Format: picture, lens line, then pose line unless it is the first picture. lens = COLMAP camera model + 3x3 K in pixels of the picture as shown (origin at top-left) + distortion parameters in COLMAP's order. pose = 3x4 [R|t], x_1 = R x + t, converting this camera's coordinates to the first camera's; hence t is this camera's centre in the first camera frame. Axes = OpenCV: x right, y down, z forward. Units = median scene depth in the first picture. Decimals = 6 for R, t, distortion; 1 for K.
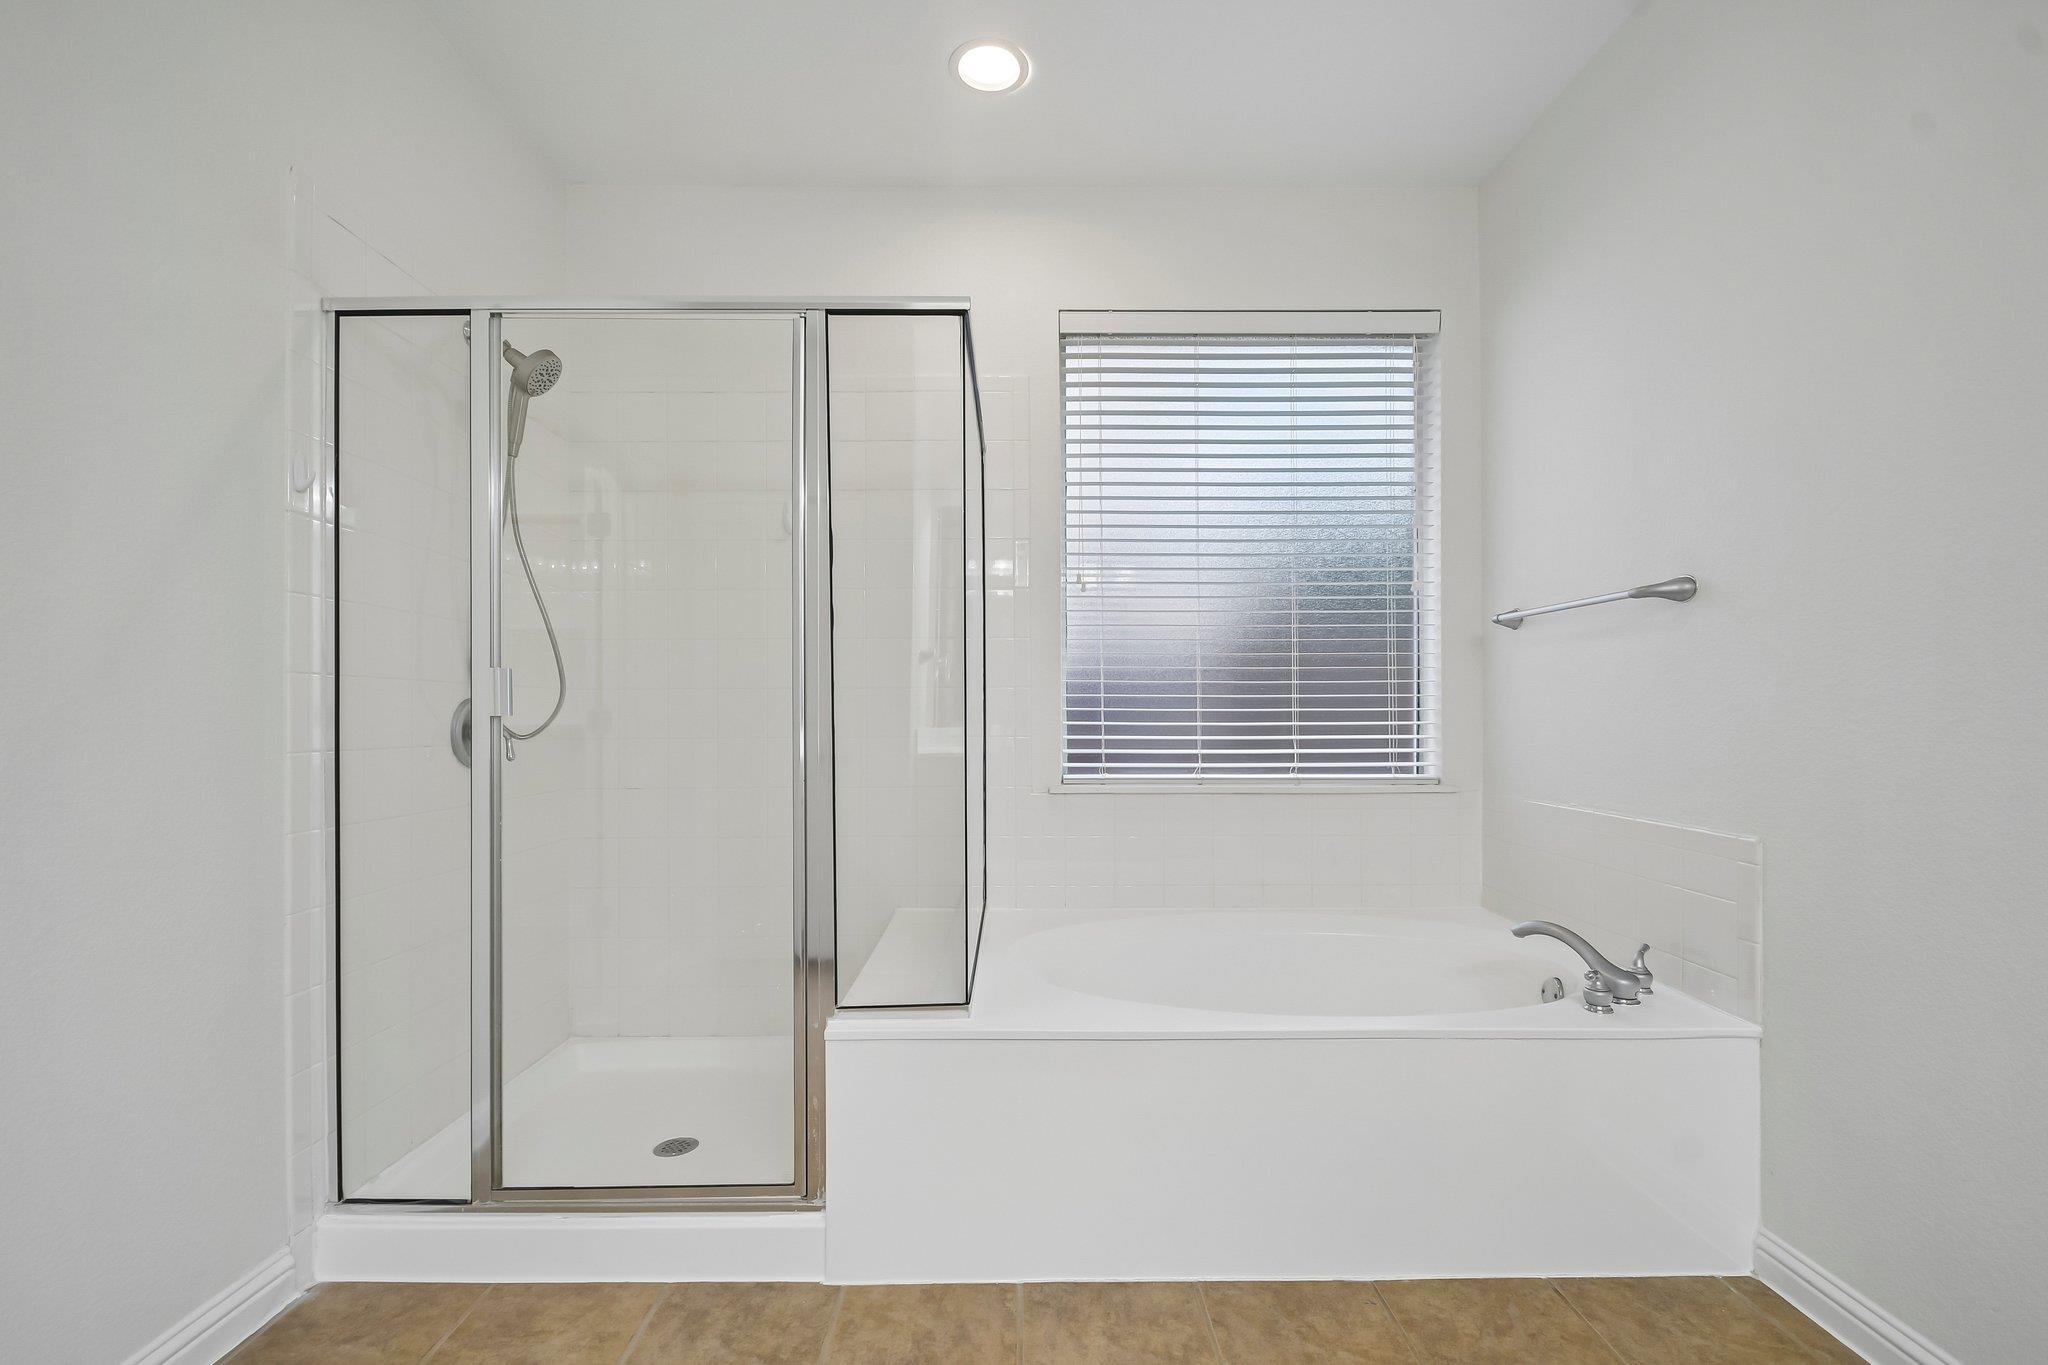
lens RADIAL K [[911.0, 0, 1022.6], [0, 911.0, 722.6], [0, 0, 1]] dist [0.009276, -0.015024]
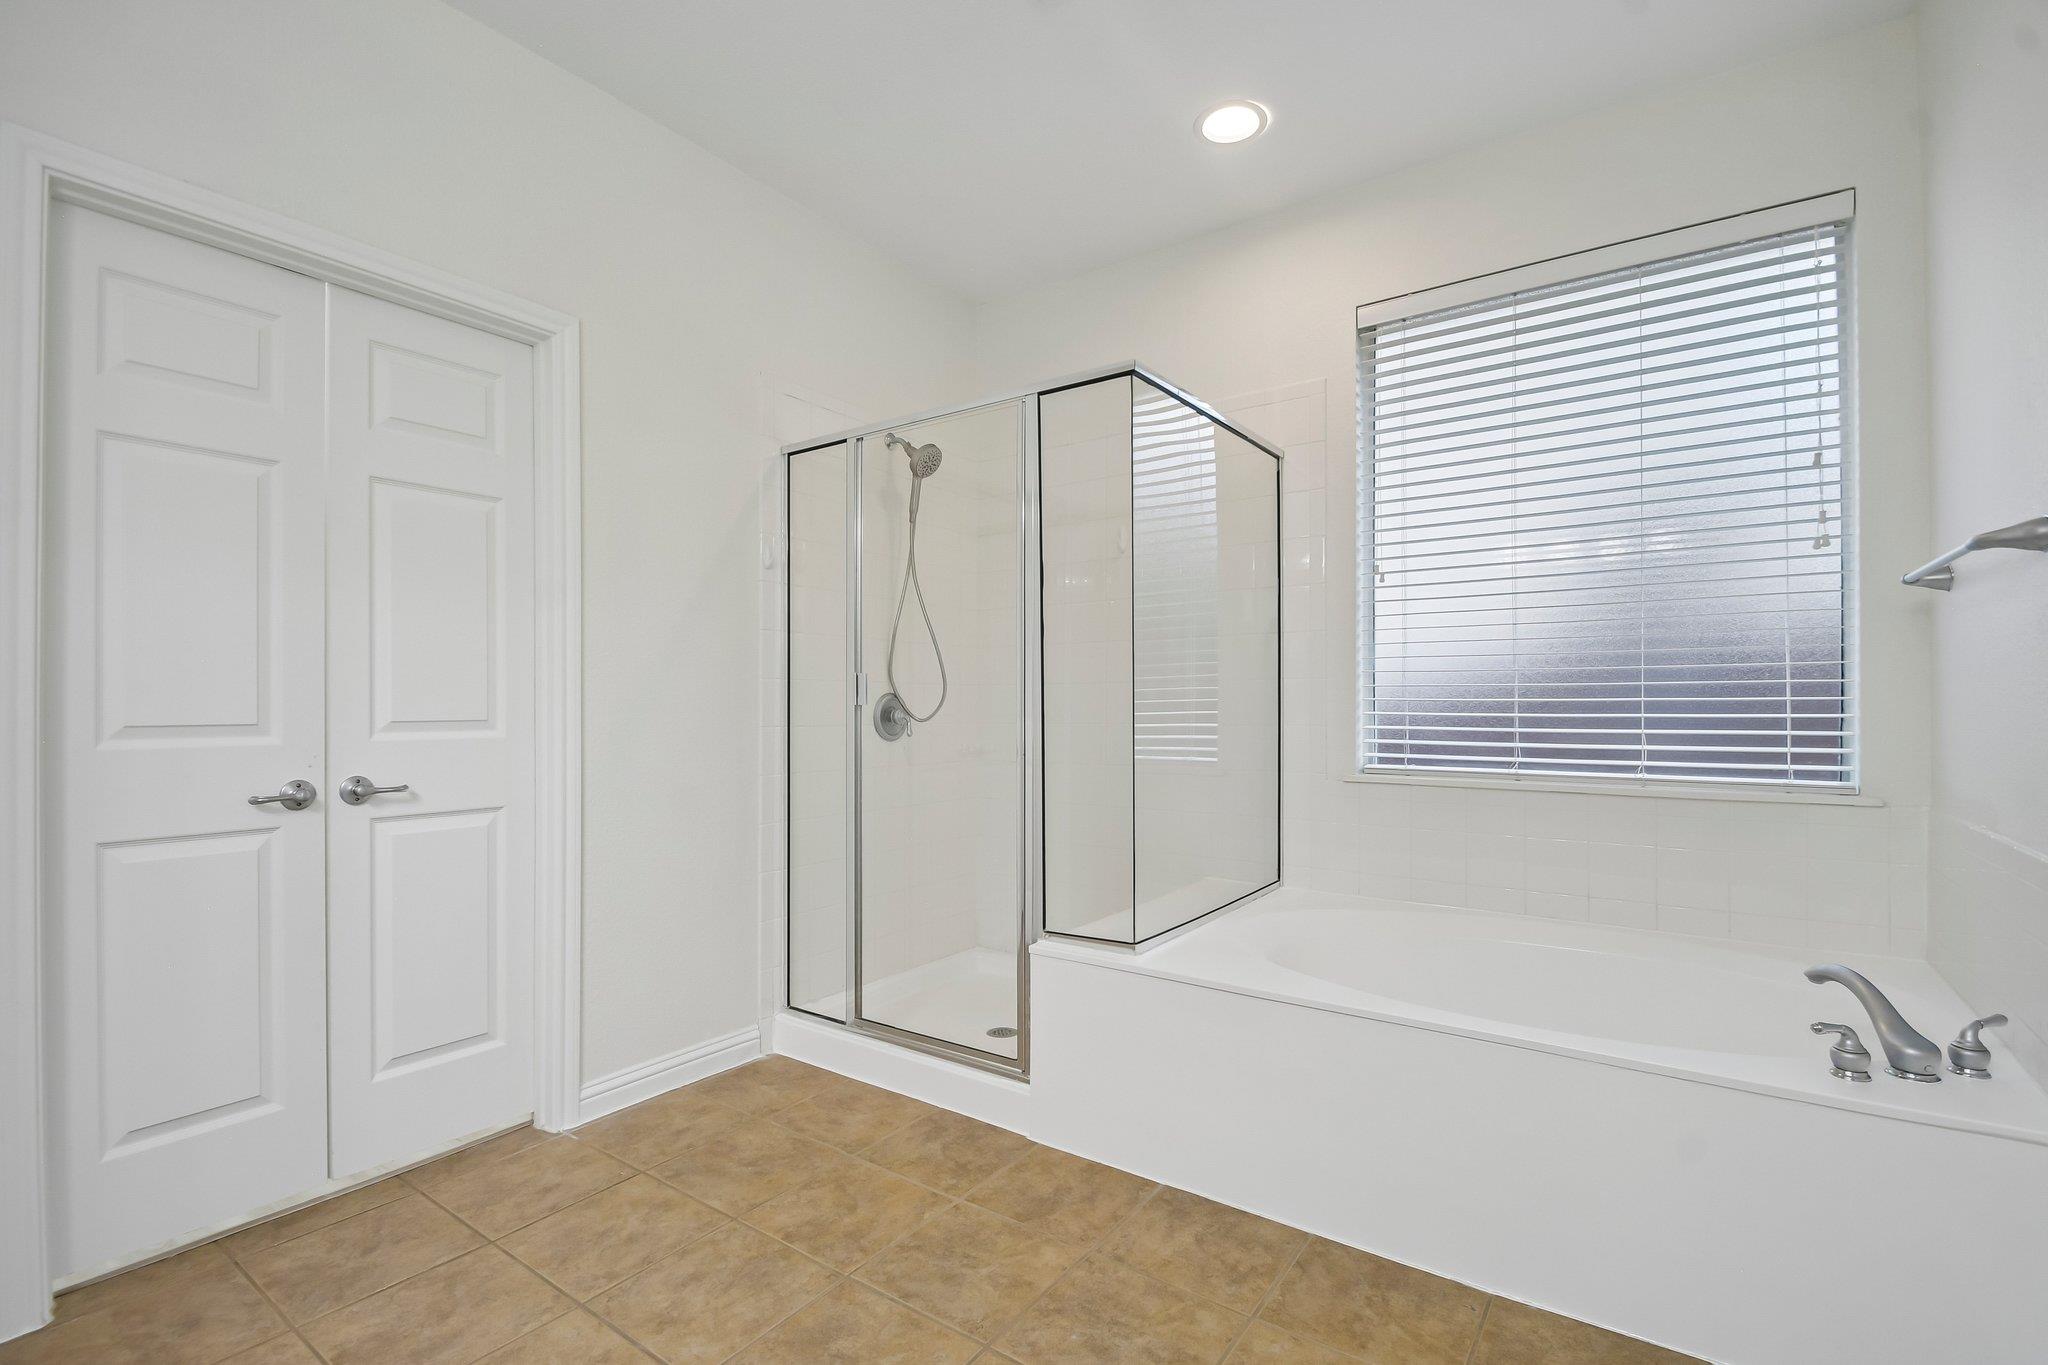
lens RADIAL K [[911.2, 0, 1021.4], [0, 911.2, 713.0], [0, 0, 1]] dist [0.010045, -0.015165]
pose [[0.811692, 0.007710, -0.584034, 0.510394], [-0.006807, 0.999970, 0.003740, -0.000659], [0.584045, 0.000940, 0.811720, -0.067464]]
